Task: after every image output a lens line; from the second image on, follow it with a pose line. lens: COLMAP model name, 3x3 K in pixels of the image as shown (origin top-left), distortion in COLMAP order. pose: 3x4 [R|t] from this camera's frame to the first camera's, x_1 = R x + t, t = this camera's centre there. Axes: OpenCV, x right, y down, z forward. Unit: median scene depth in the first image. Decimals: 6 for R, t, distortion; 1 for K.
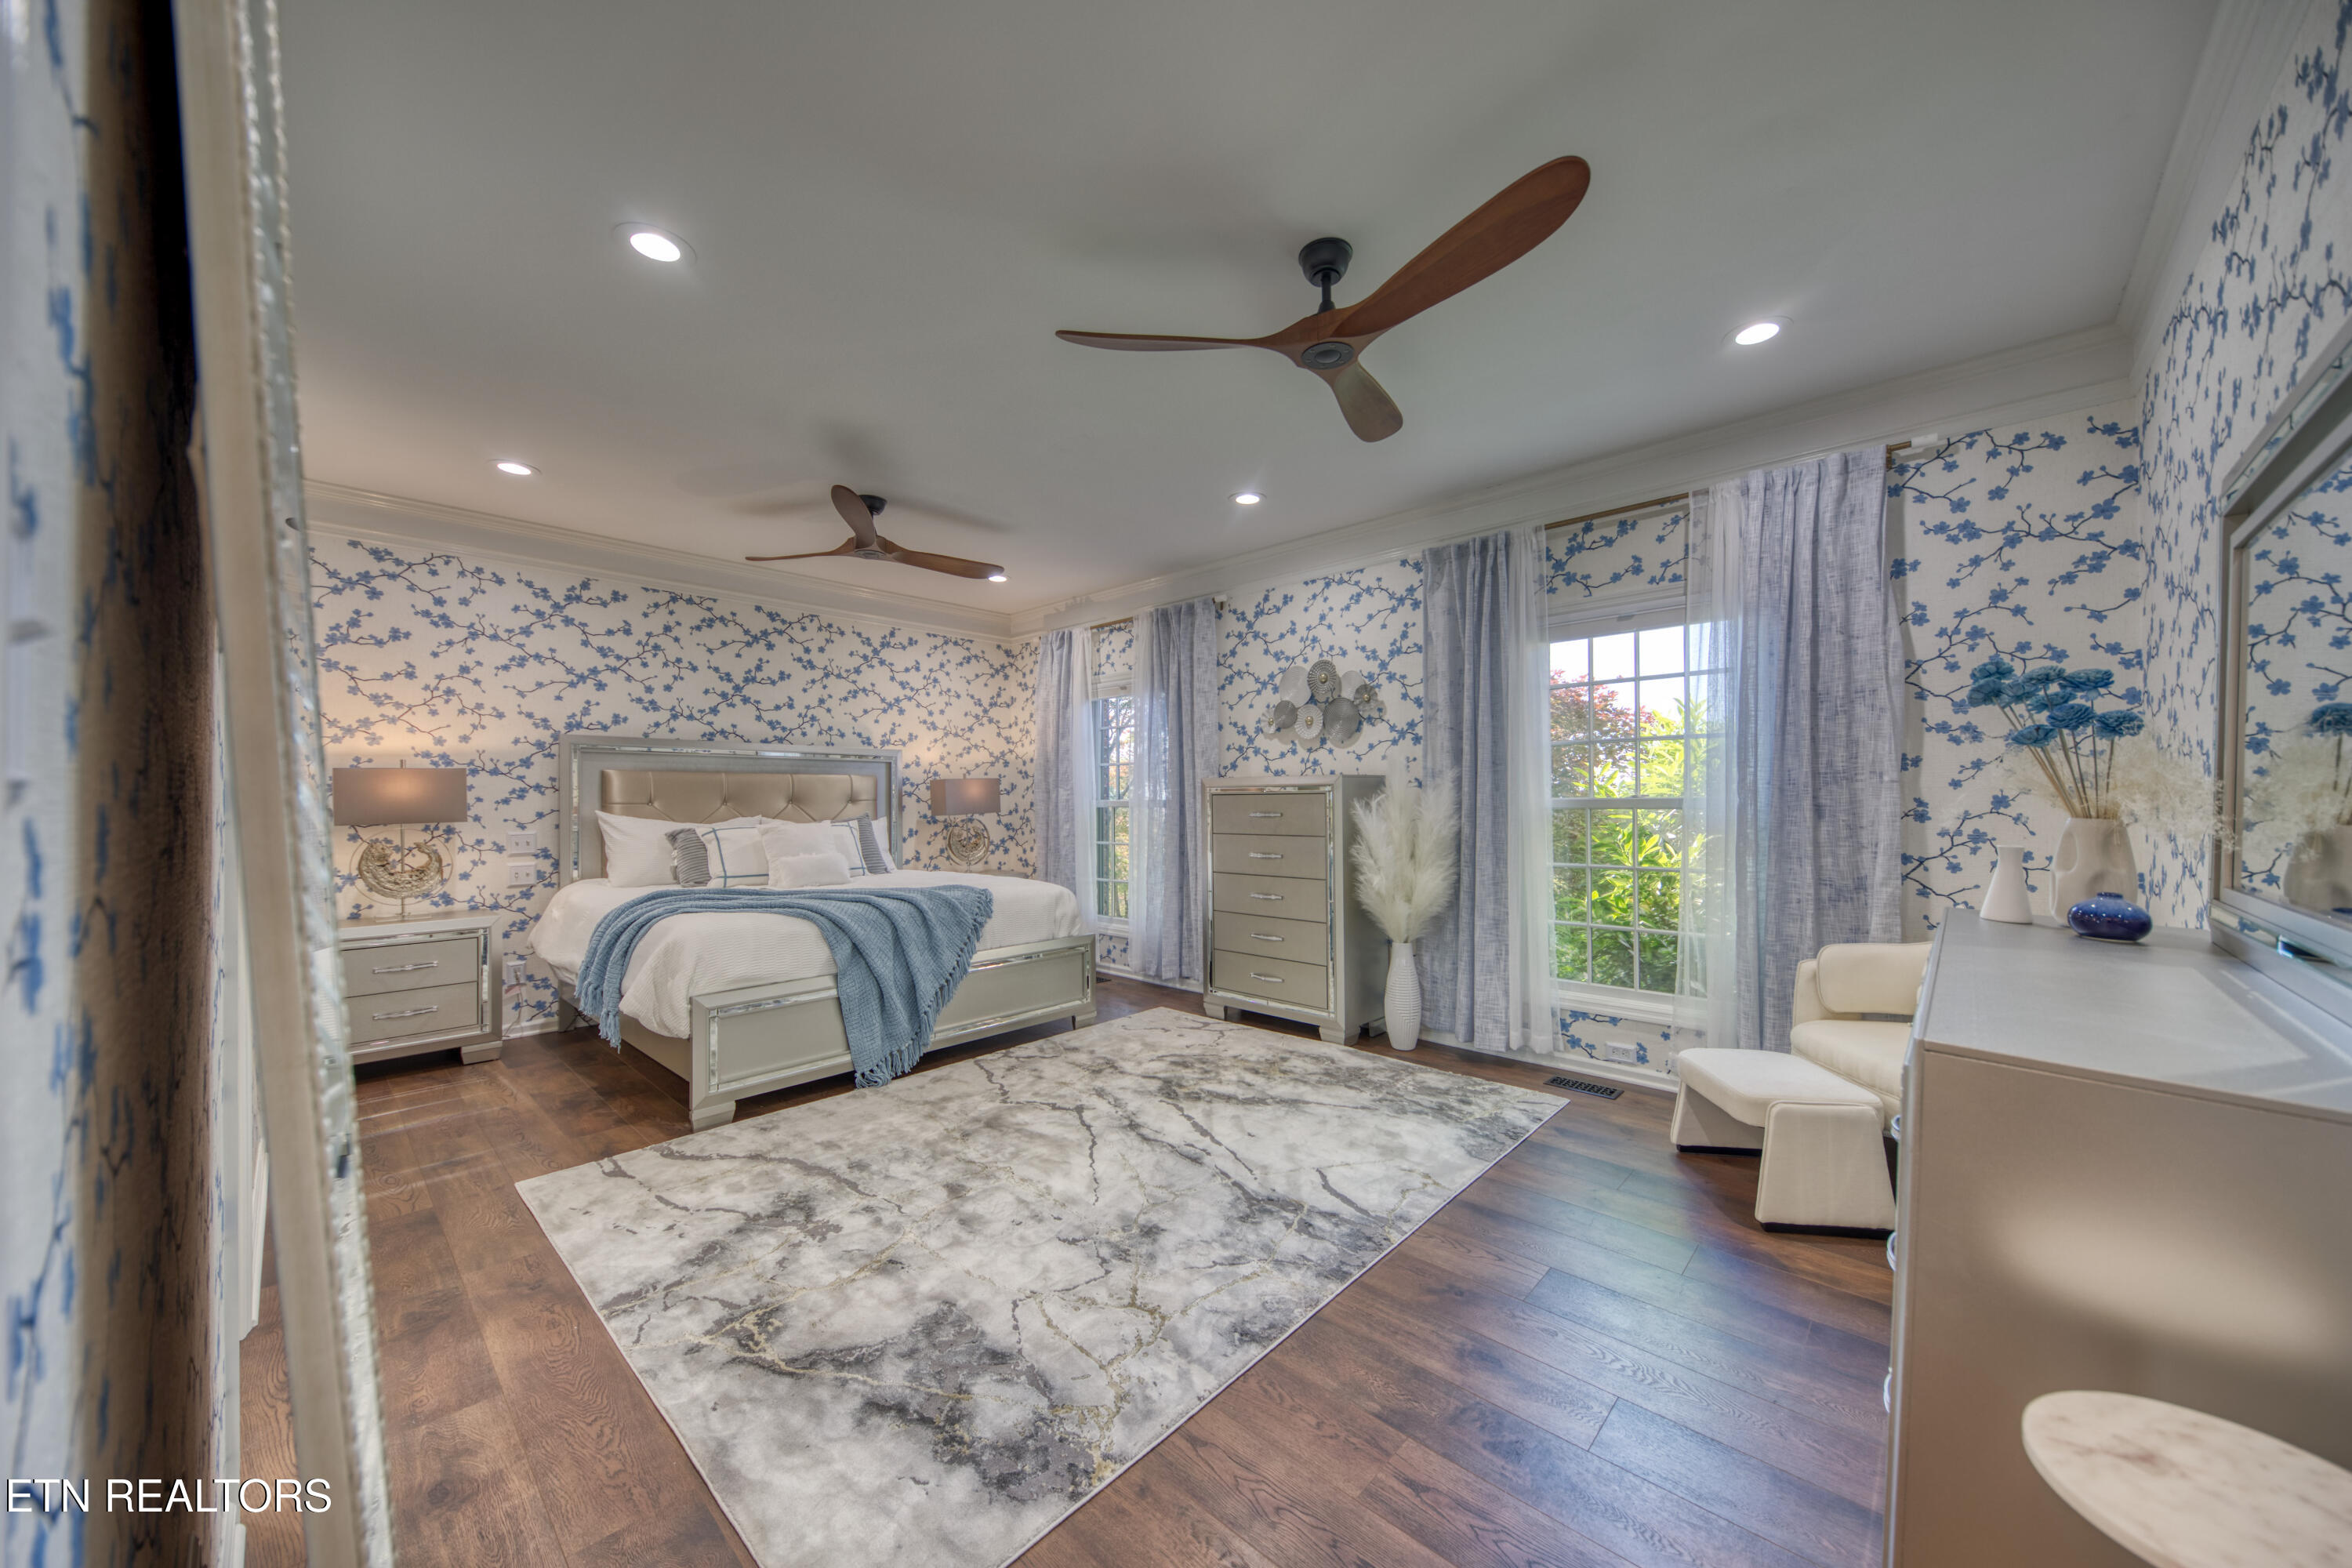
lens RADIAL K [[825.5, 0, 1192.0], [0, 825.5, 770.8], [0, 0, 1]] dist [0.000308, -0.000420]
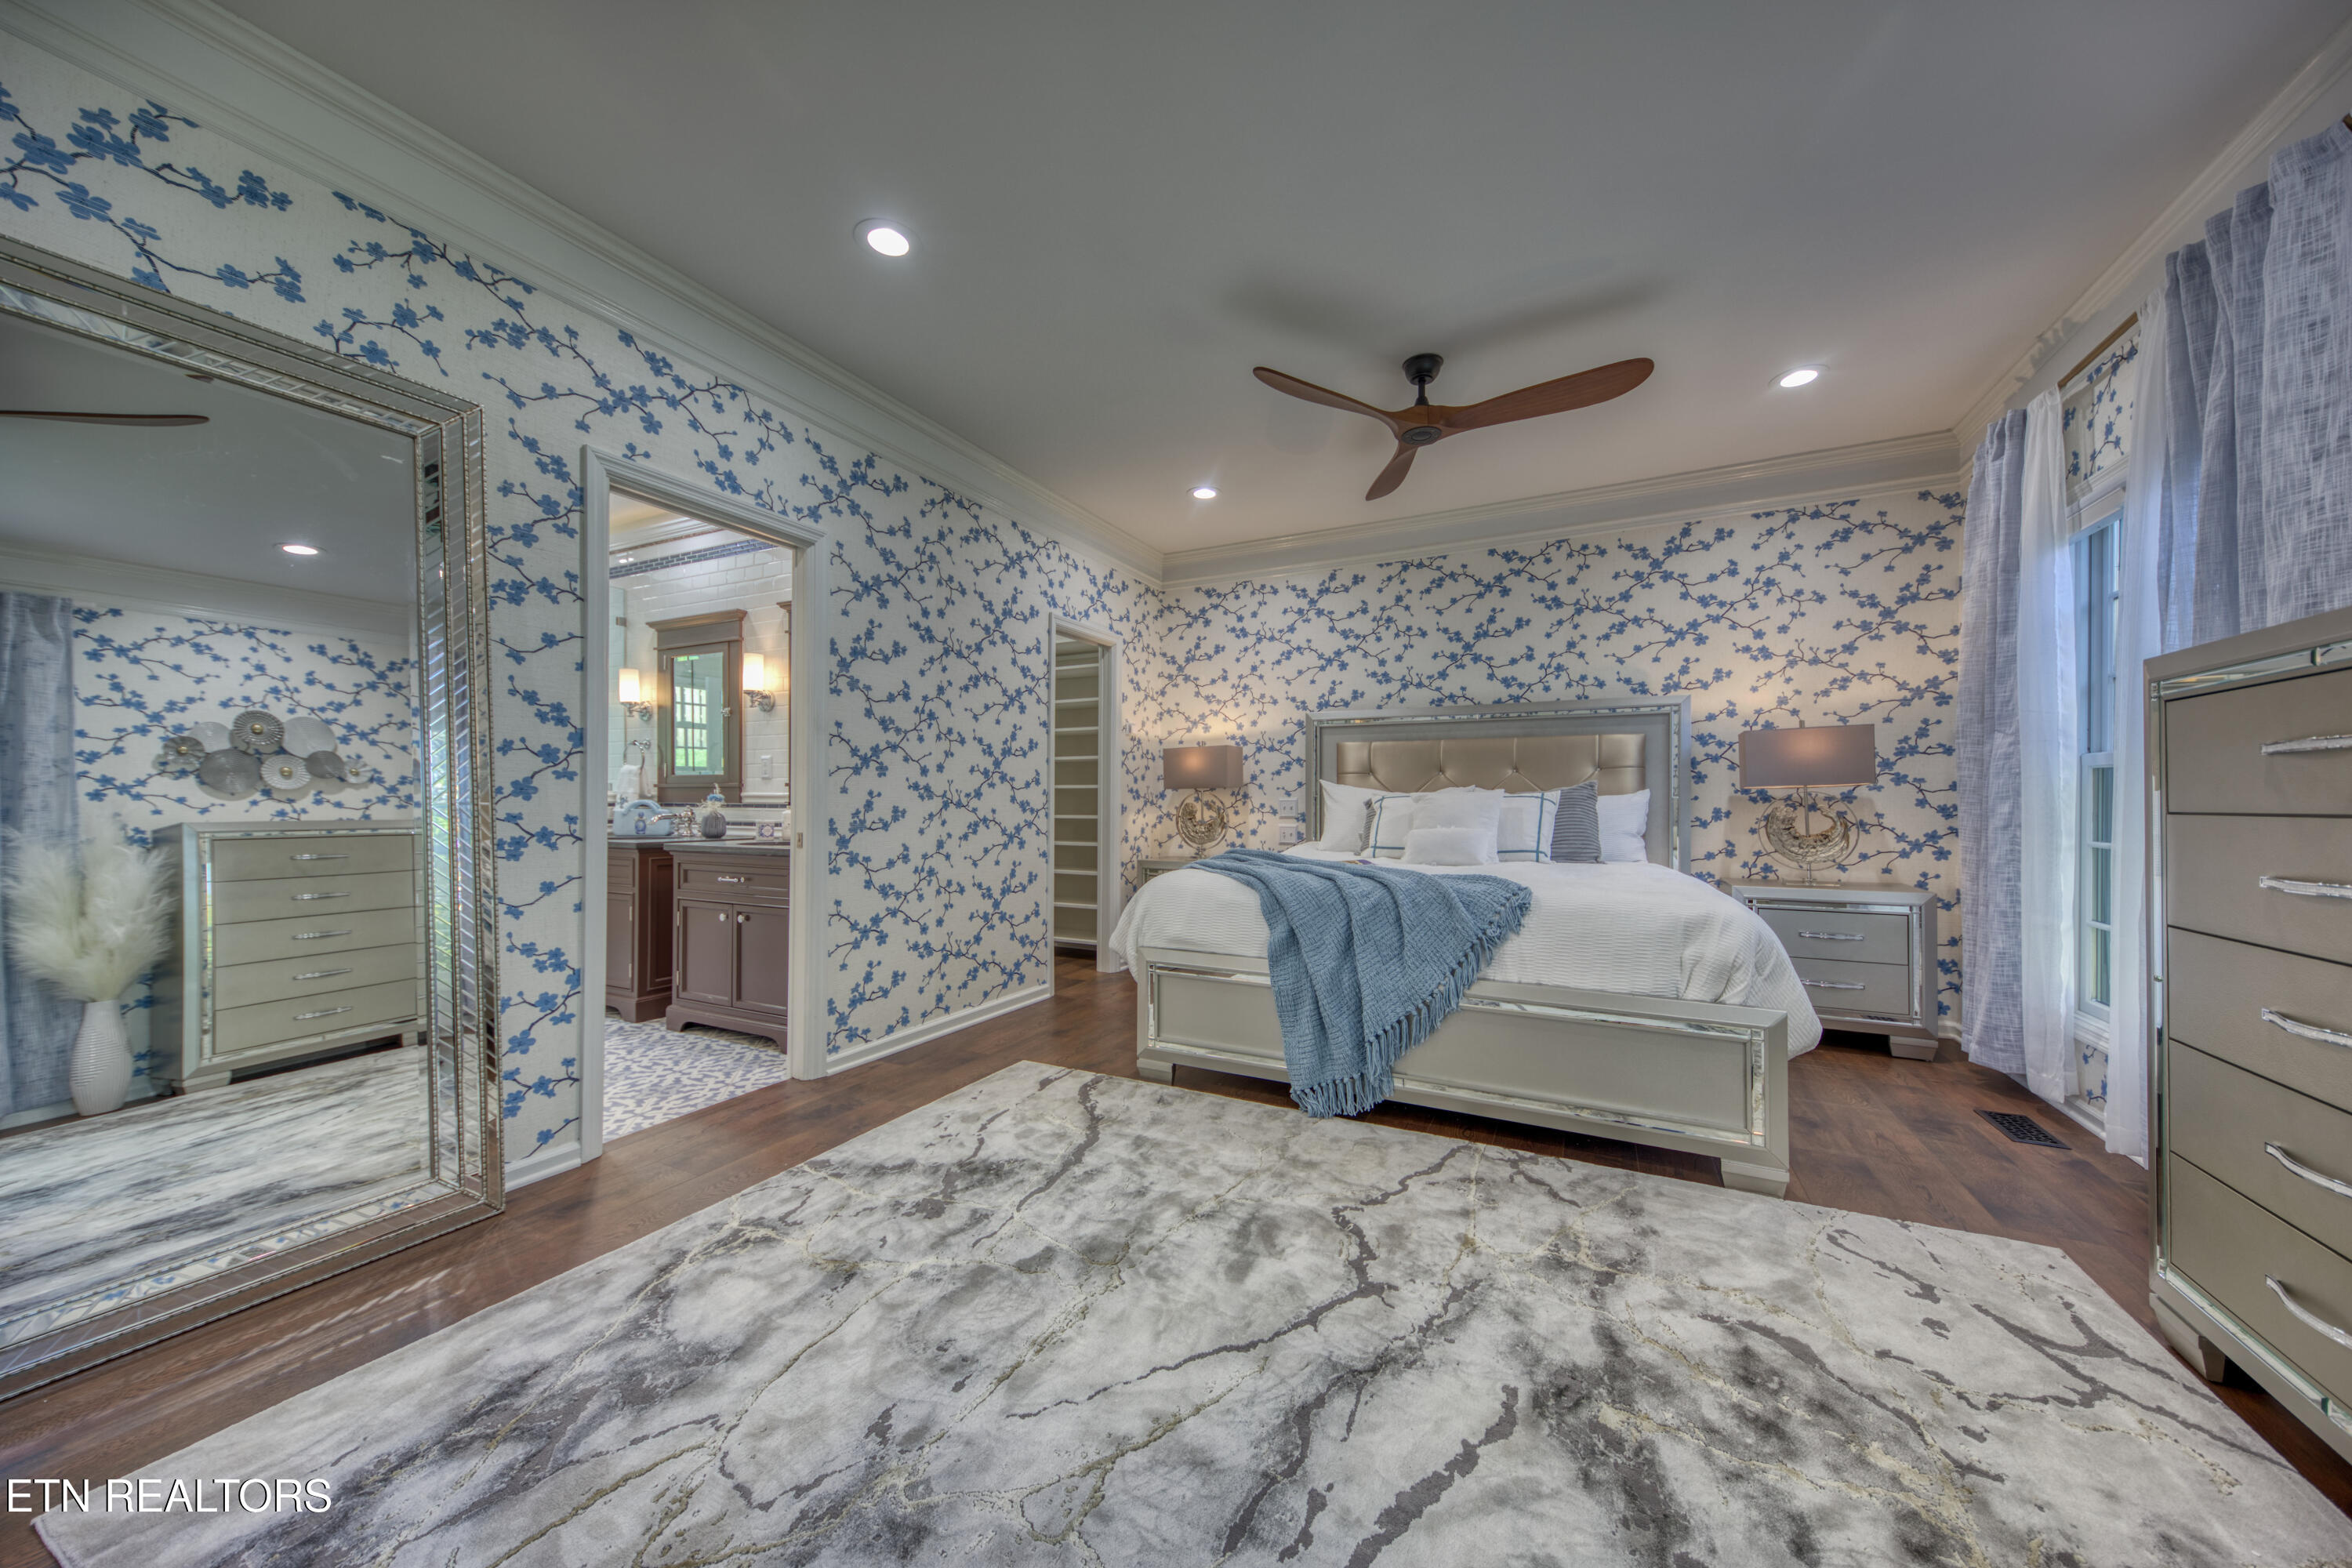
lens RADIAL K [[796.0, 0, 1182.8], [0, 796.0, 789.1], [0, 0, 1]] dist [0.013820, -0.000324]
pose [[0.269159, -0.008173, -0.963061, 0.270638], [0.031197, 0.999513, 0.000237, 0.060437], [0.962590, -0.030108, 0.269283, 0.591883]]
